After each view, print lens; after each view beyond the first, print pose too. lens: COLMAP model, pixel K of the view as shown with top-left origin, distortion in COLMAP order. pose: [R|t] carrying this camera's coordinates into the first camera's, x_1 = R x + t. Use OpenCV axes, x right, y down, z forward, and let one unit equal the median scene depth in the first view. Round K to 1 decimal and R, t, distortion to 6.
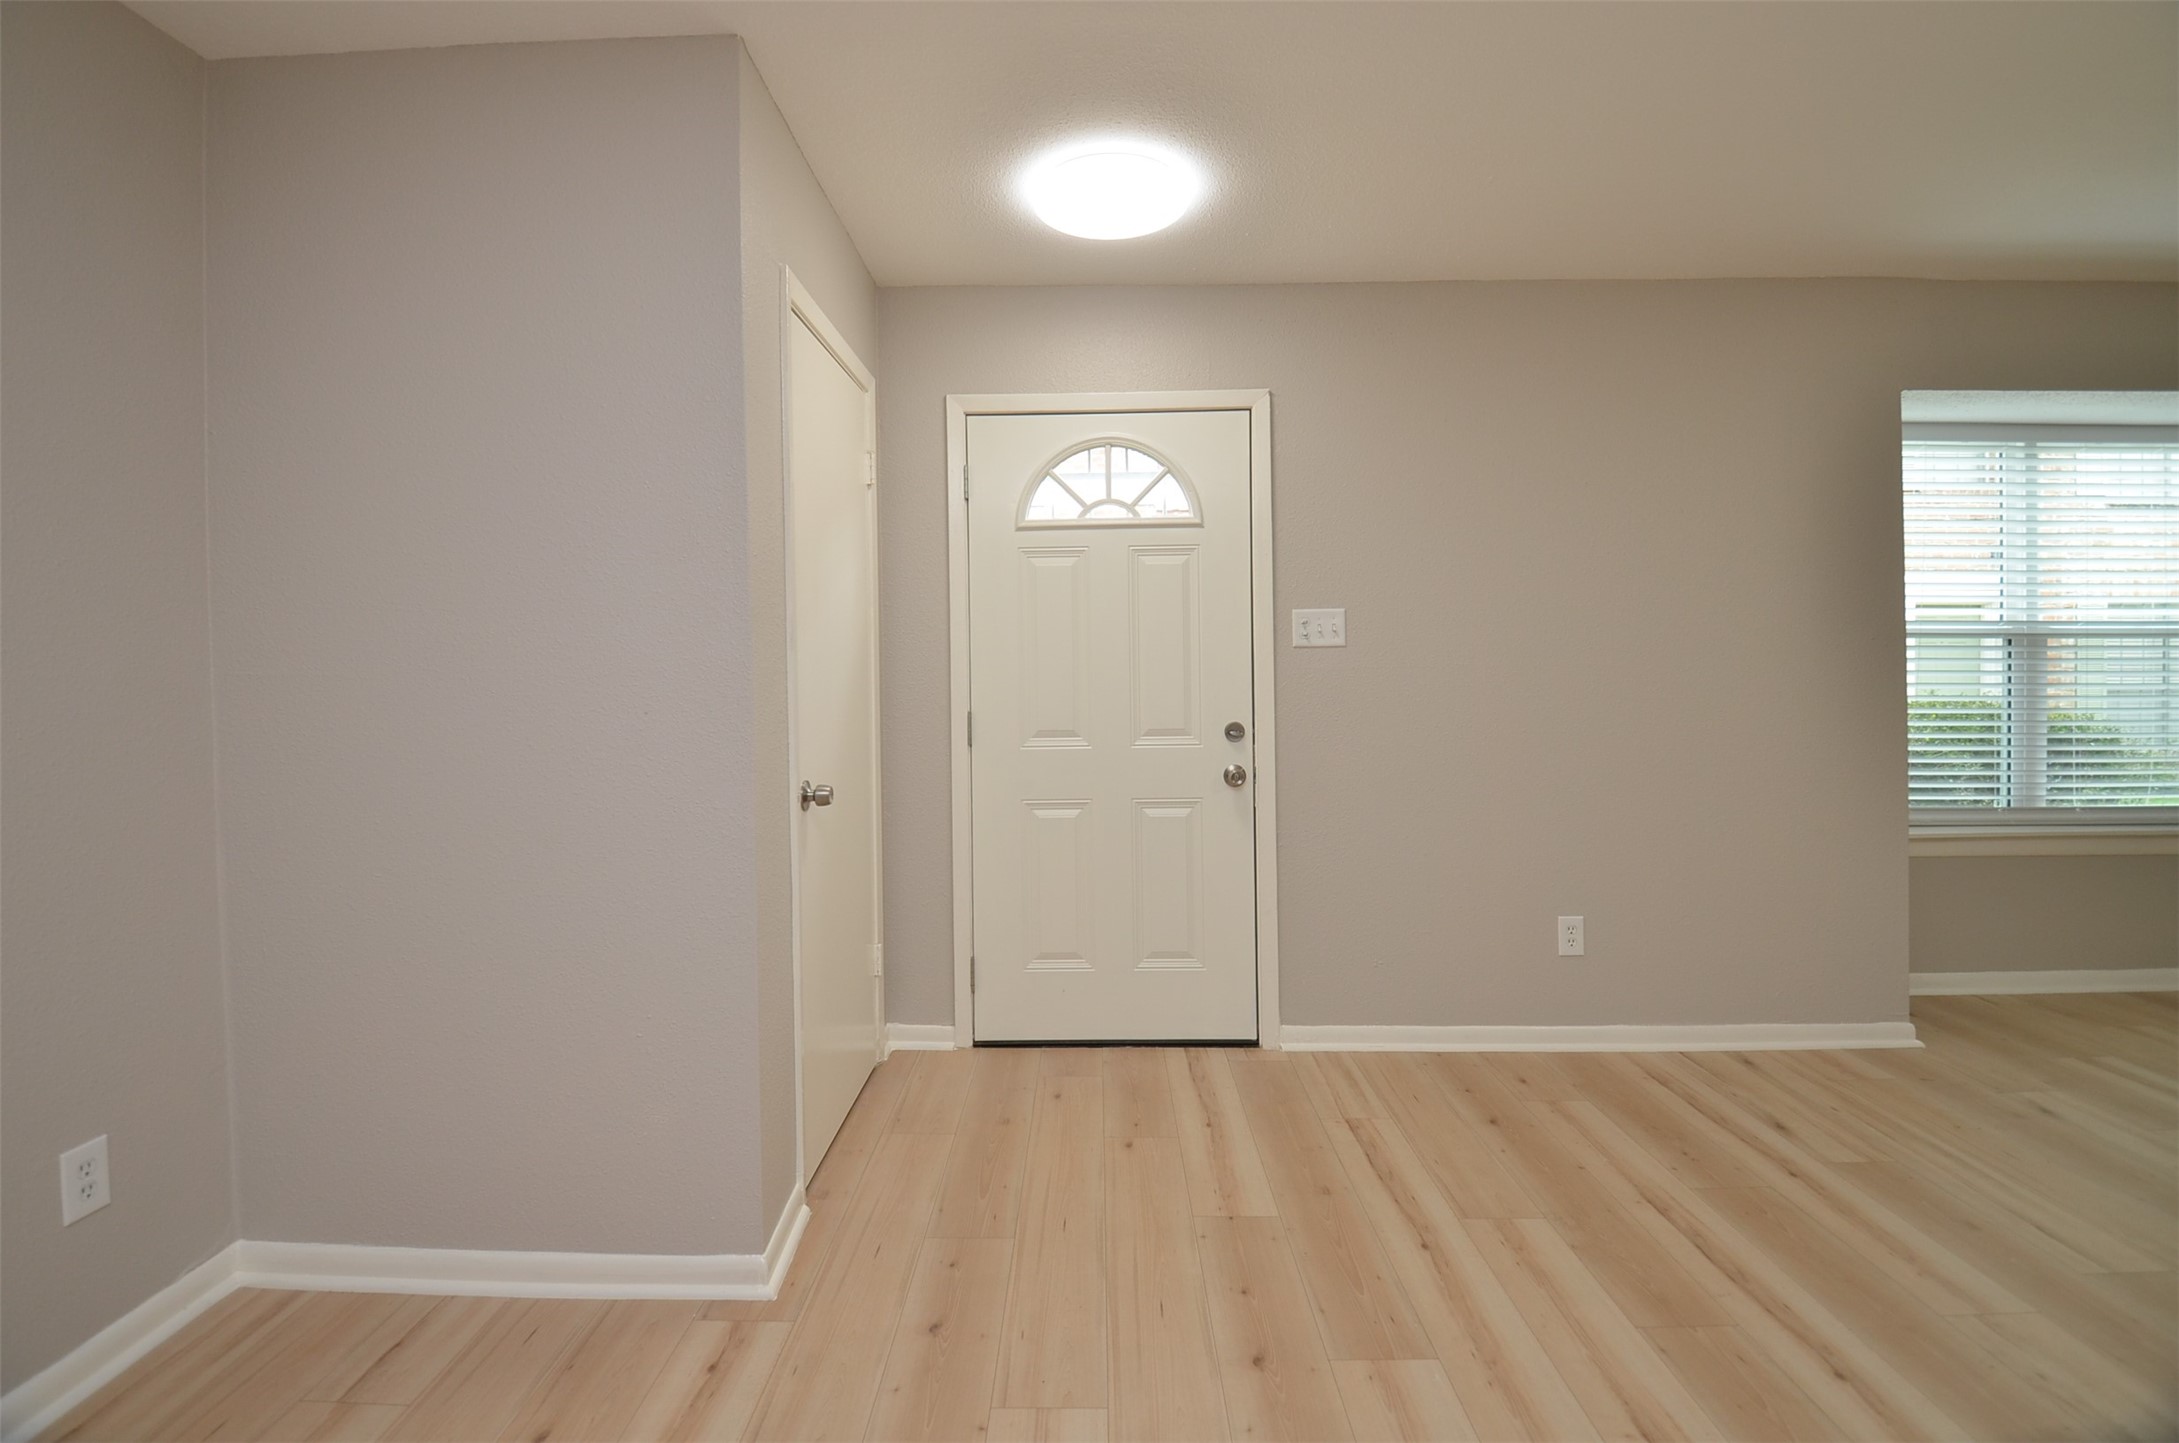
lens RADIAL K [[961.9, 0, 1078.4], [0, 961.9, 672.3], [0, 0, 1]] dist [0.002621, -0.016672]
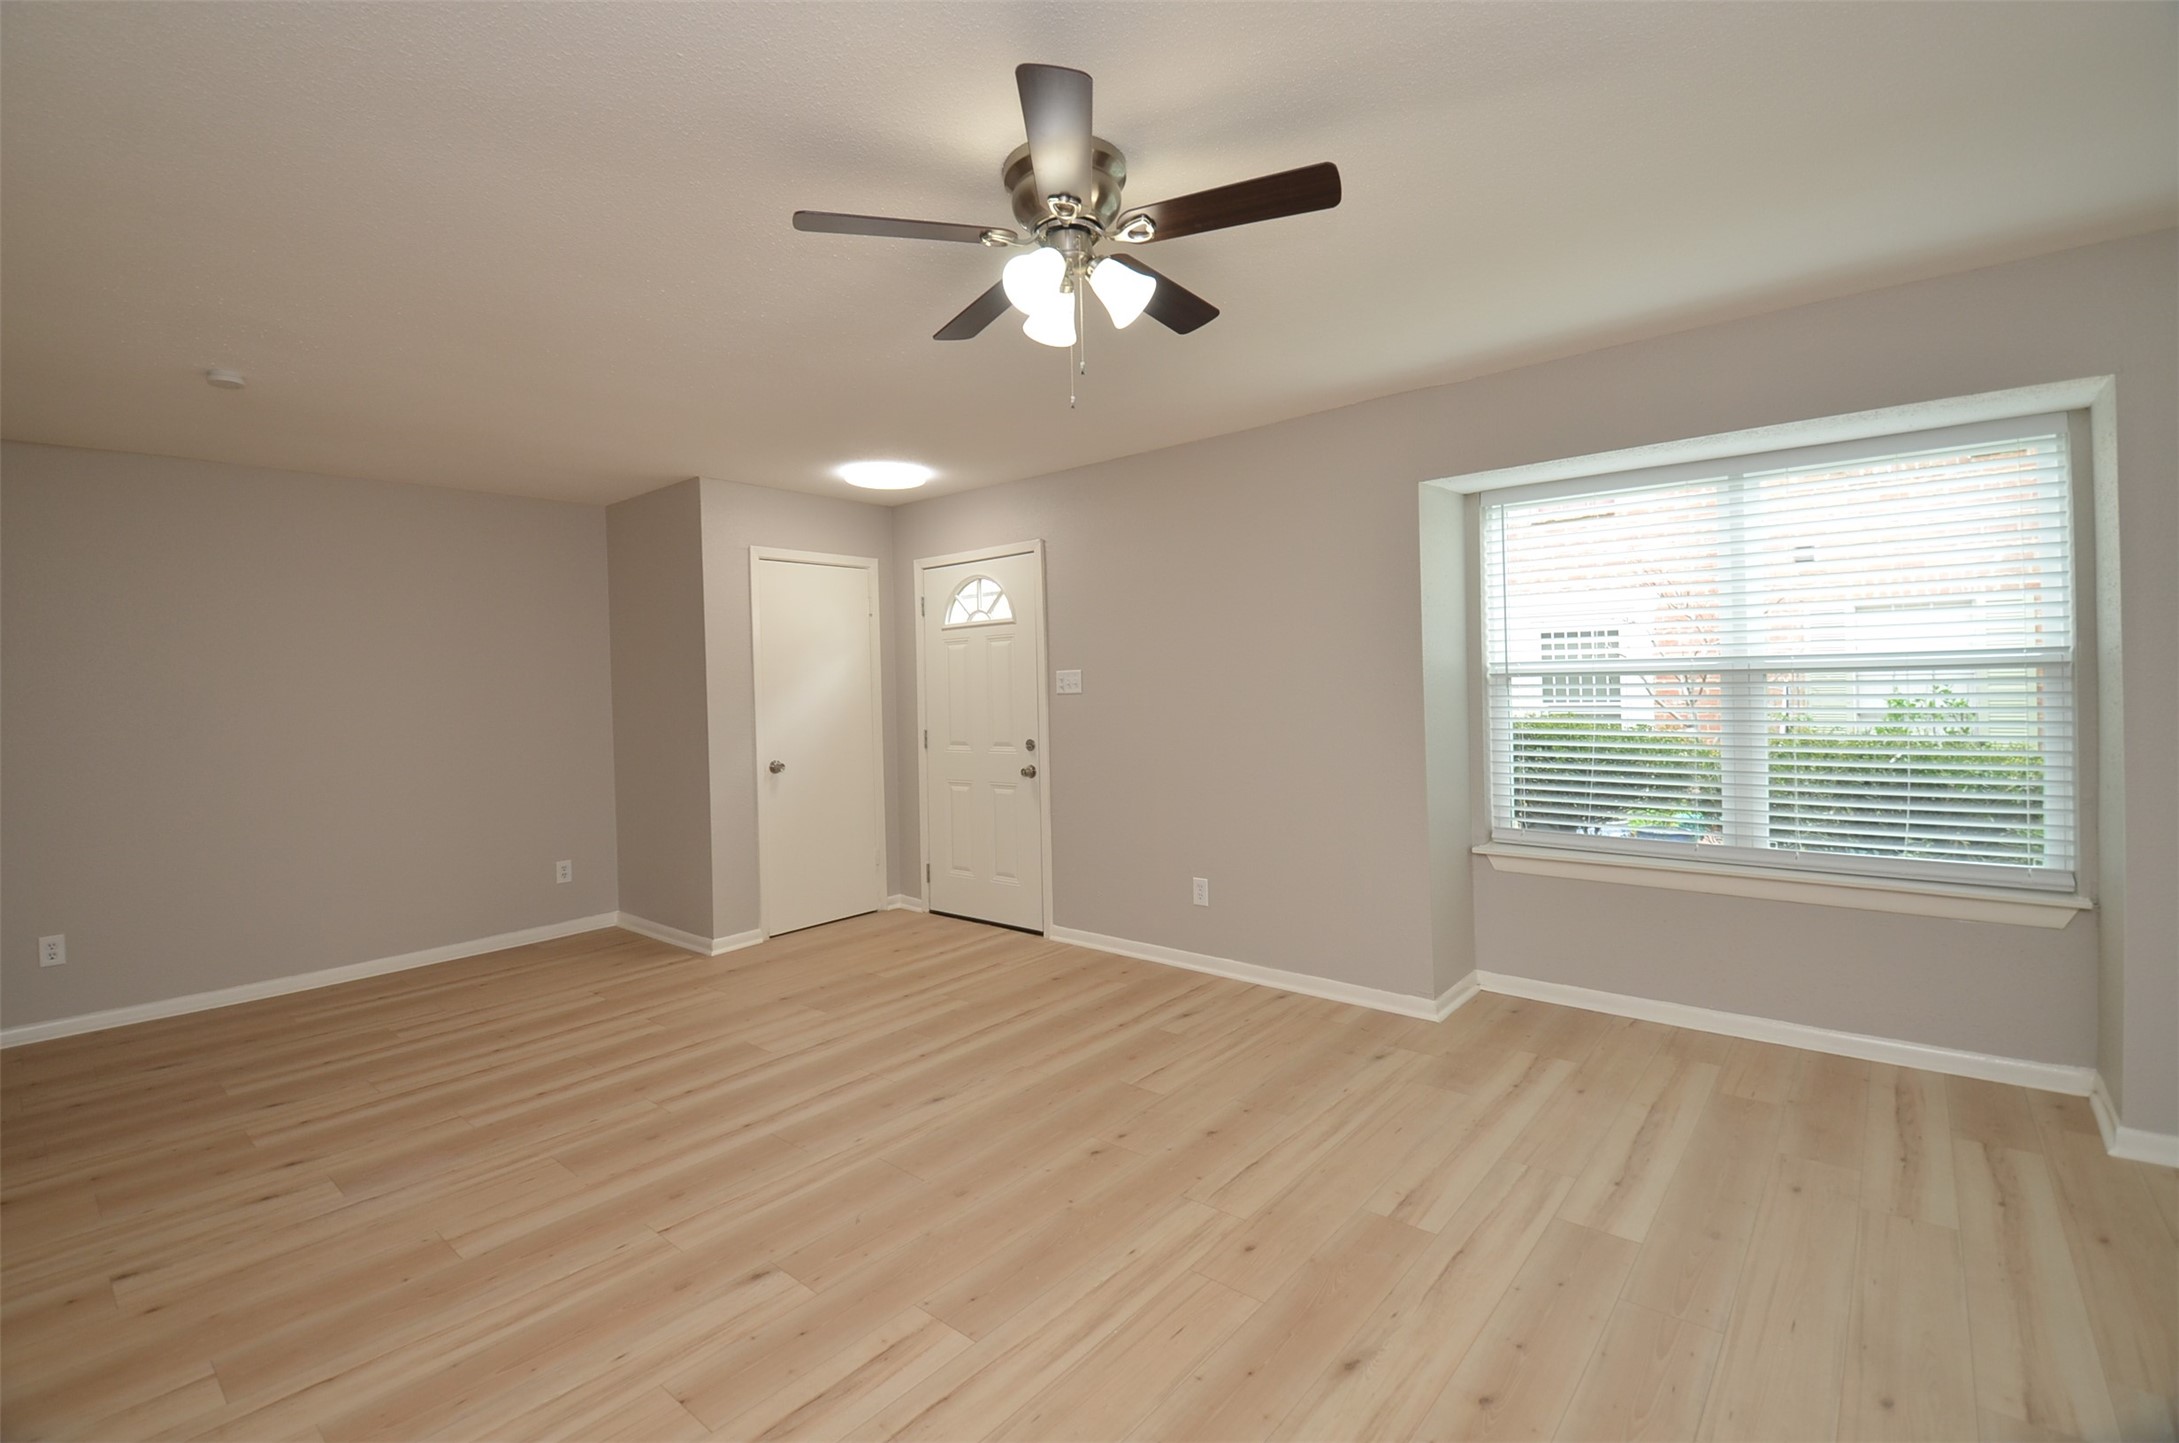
lens RADIAL K [[961.9, 0, 1086.9], [0, 961.9, 675.0], [0, 0, 1]] dist [0.002621, -0.016672]
pose [[0.773598, -0.018435, -0.633409, 1.300065], [0.015162, 0.999829, -0.010582, -0.040580], [0.633496, -0.001418, 0.773745, -0.228361]]
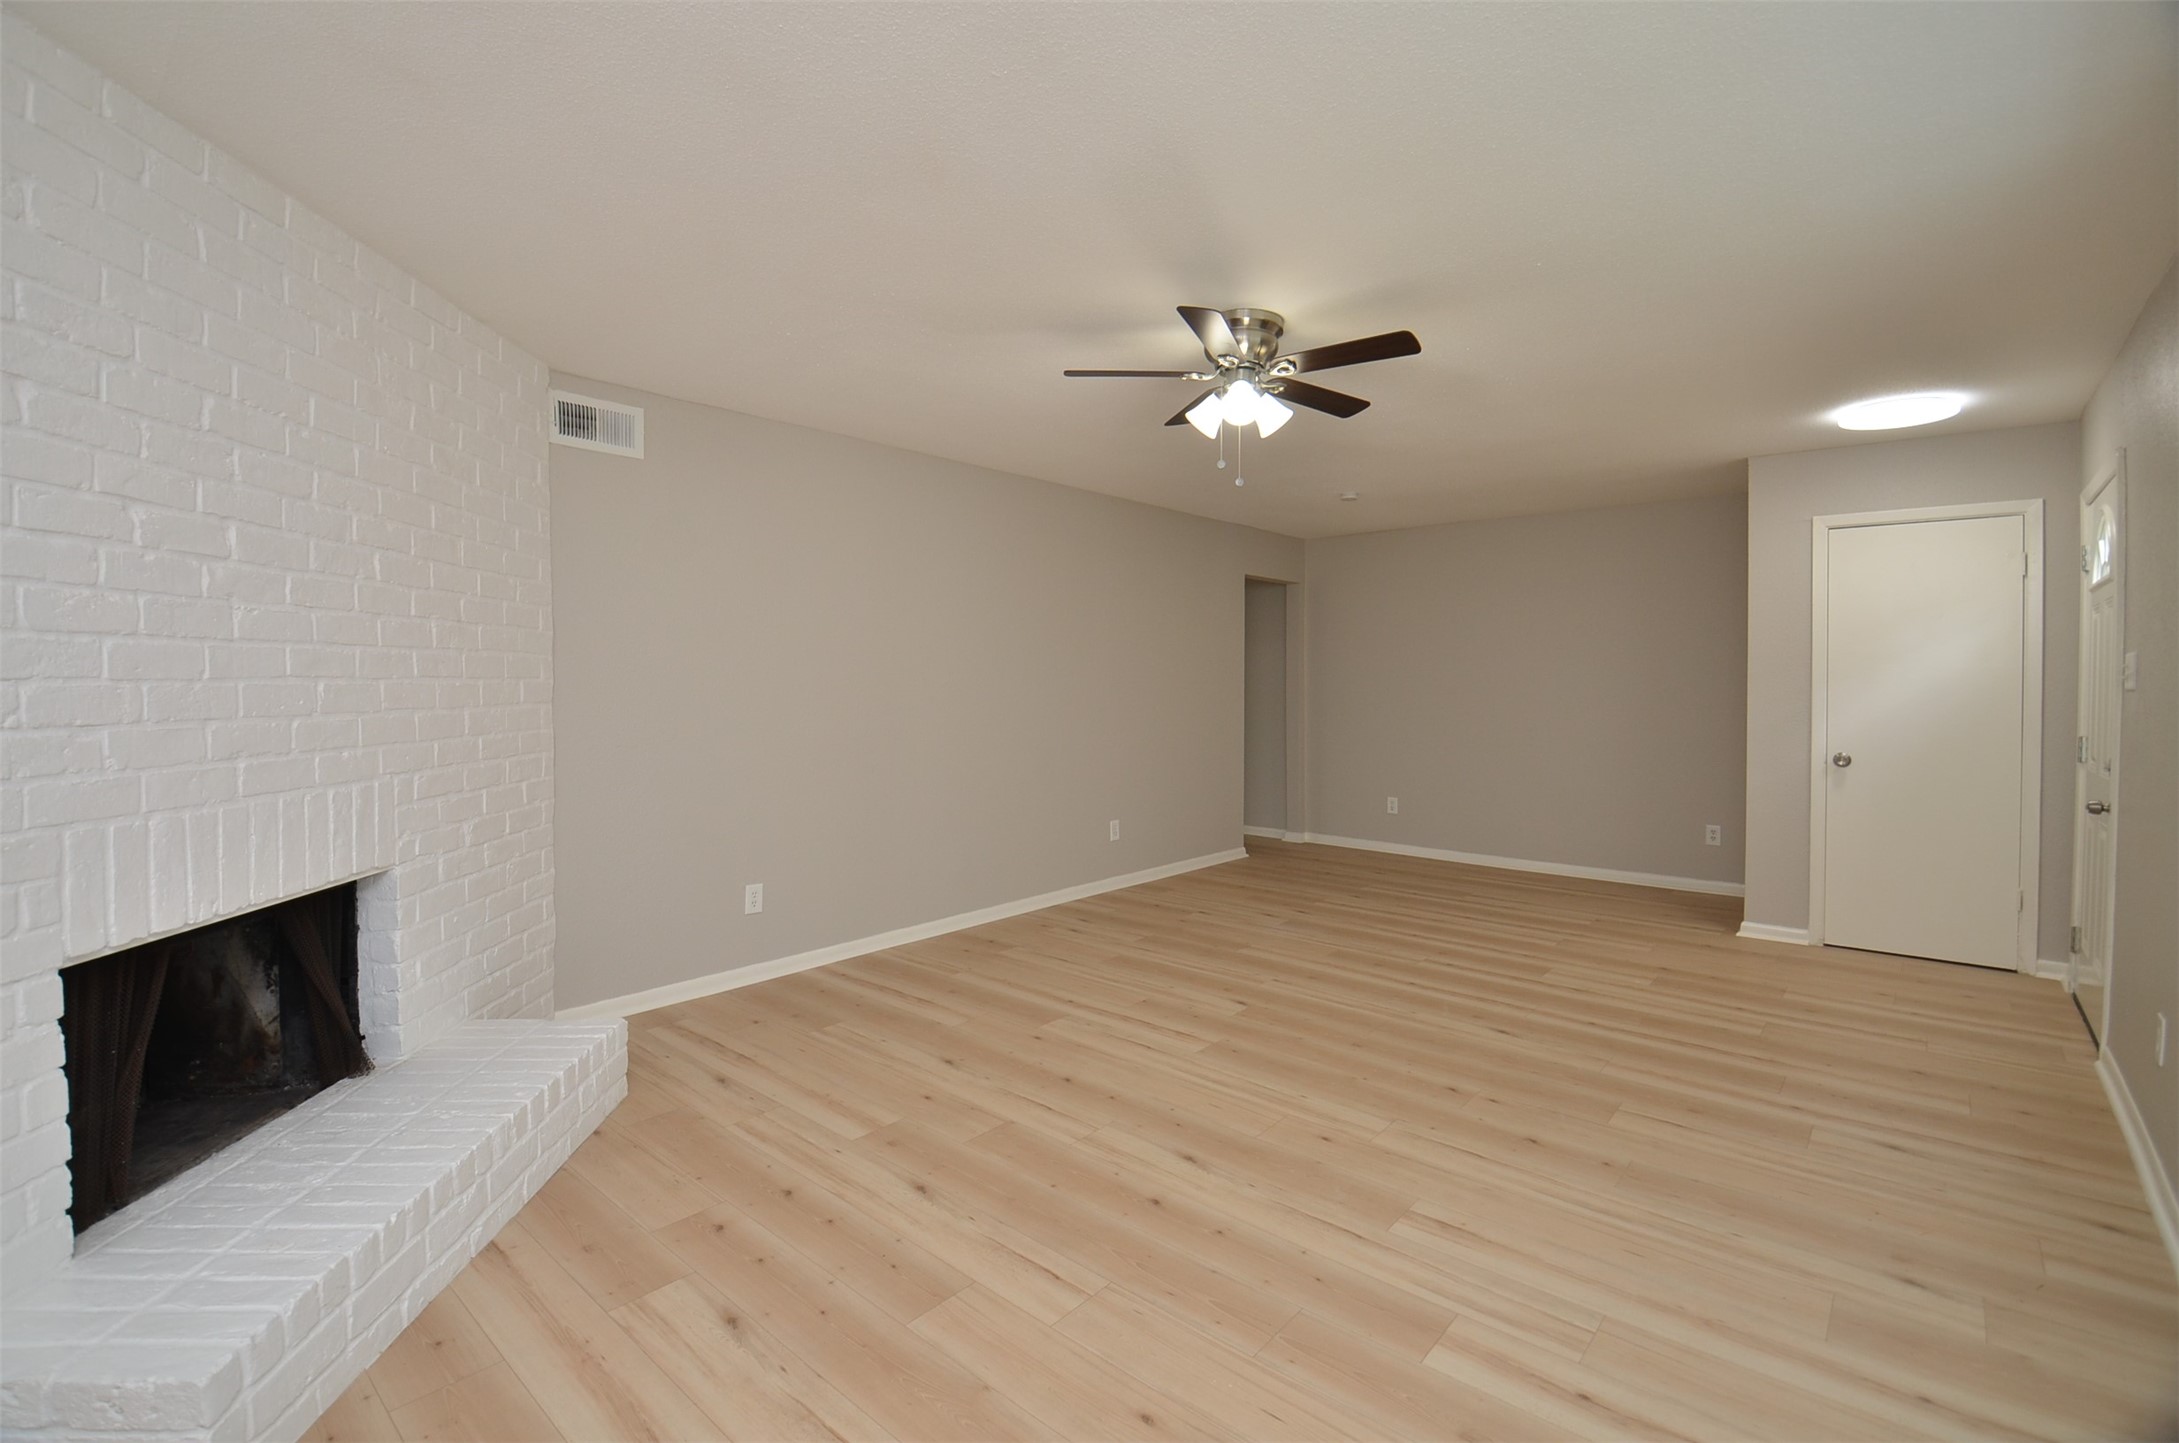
lens RADIAL K [[961.9, 0, 1066.3], [0, 961.9, 685.2], [0, 0, 1]] dist [0.002621, -0.016672]
pose [[-0.657184, 0.006130, -0.753705, 1.744237], [-0.008409, 0.999845, 0.015464, -0.037910], [0.753683, 0.016501, -0.657031, 0.808656]]
